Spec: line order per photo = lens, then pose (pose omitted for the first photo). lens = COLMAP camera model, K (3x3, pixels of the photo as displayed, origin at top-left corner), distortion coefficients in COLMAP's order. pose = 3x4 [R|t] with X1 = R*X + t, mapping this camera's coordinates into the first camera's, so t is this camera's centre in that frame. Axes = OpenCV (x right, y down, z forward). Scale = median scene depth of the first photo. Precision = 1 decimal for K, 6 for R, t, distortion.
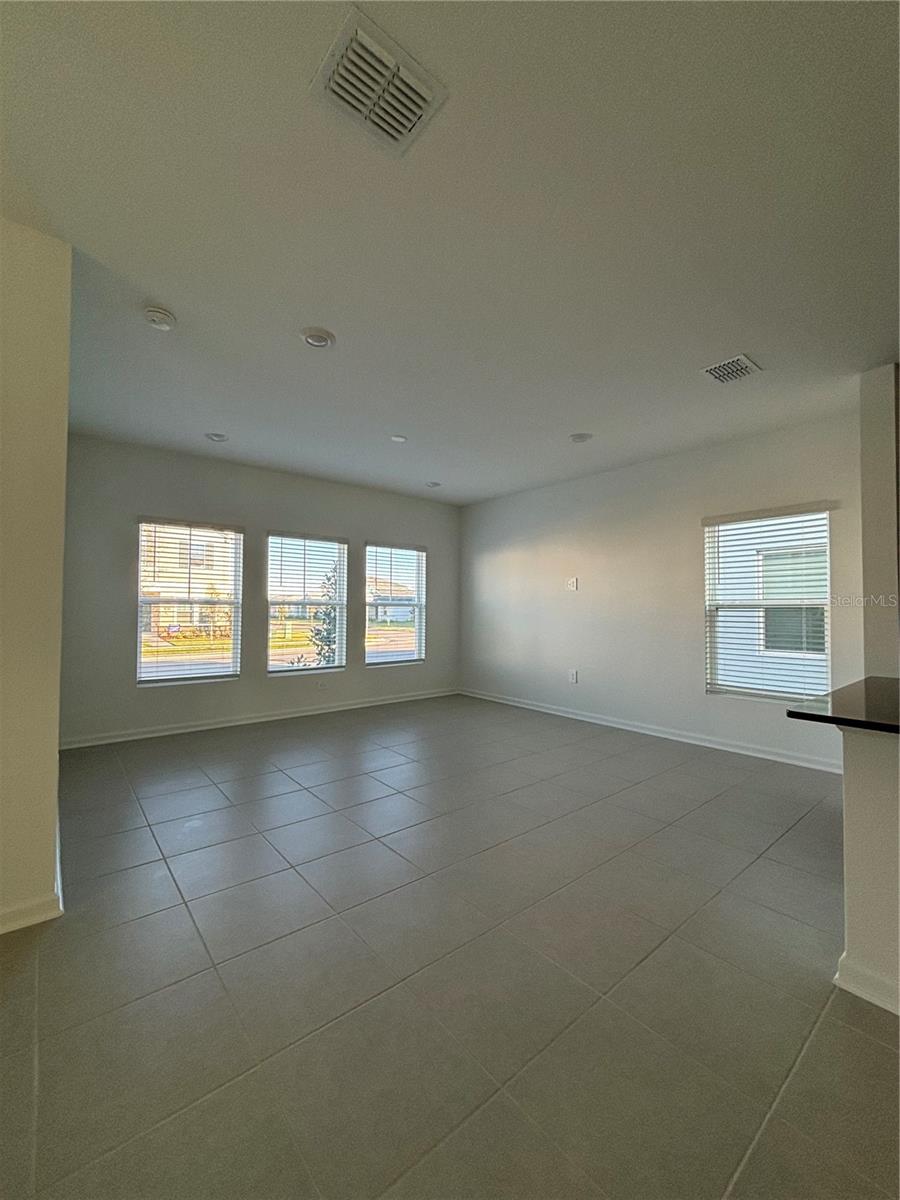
lens RADIAL K [[481.1, 0, 451.0], [0, 481.1, 601.7], [0, 0, 1]] dist [0.001829, -0.000008]
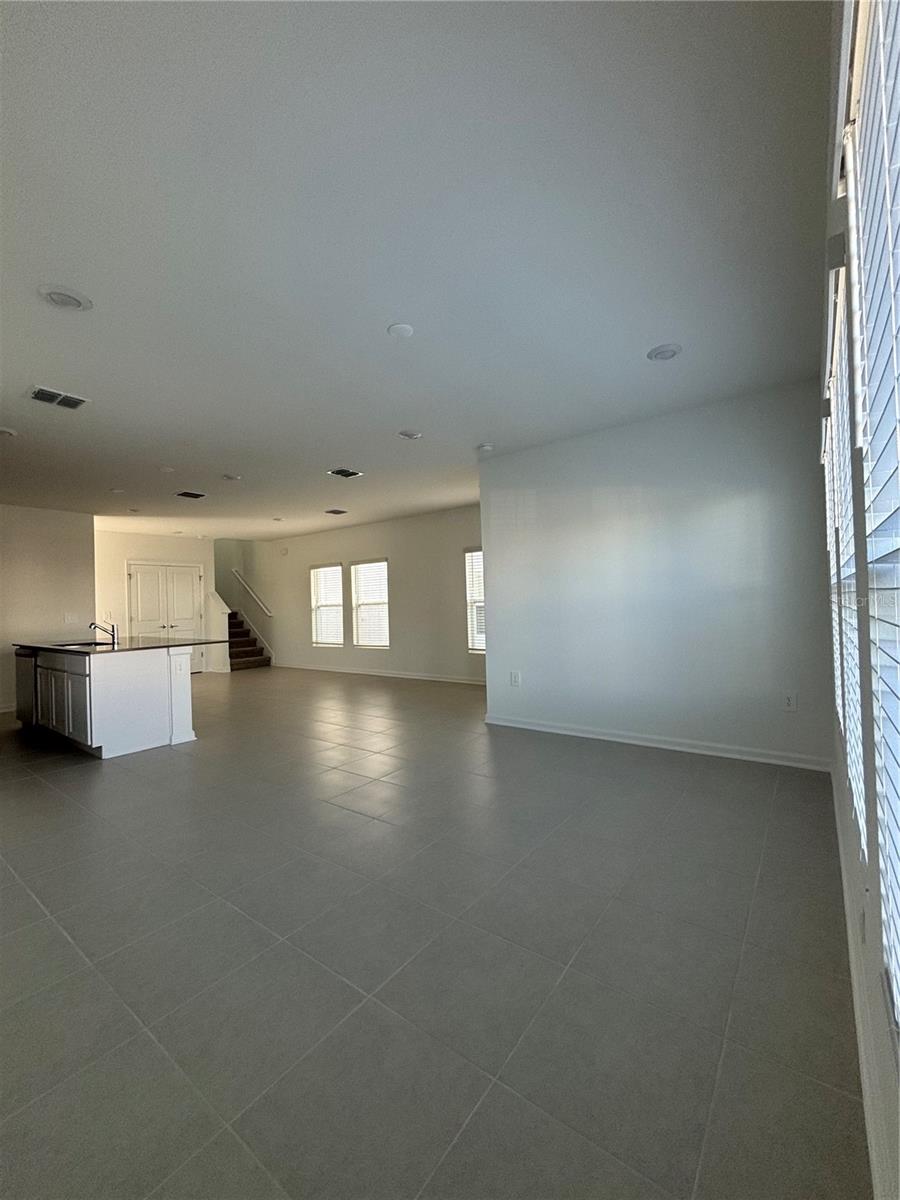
lens RADIAL K [[481.1, 0, 450.3], [0, 481.1, 598.4], [0, 0, 1]] dist [0.001829, -0.000008]
pose [[0.229865, -0.013110, -0.973134, 1.340741], [0.047075, 0.998889, -0.002337, 0.000685], [0.972083, -0.045273, 0.230226, 0.953621]]
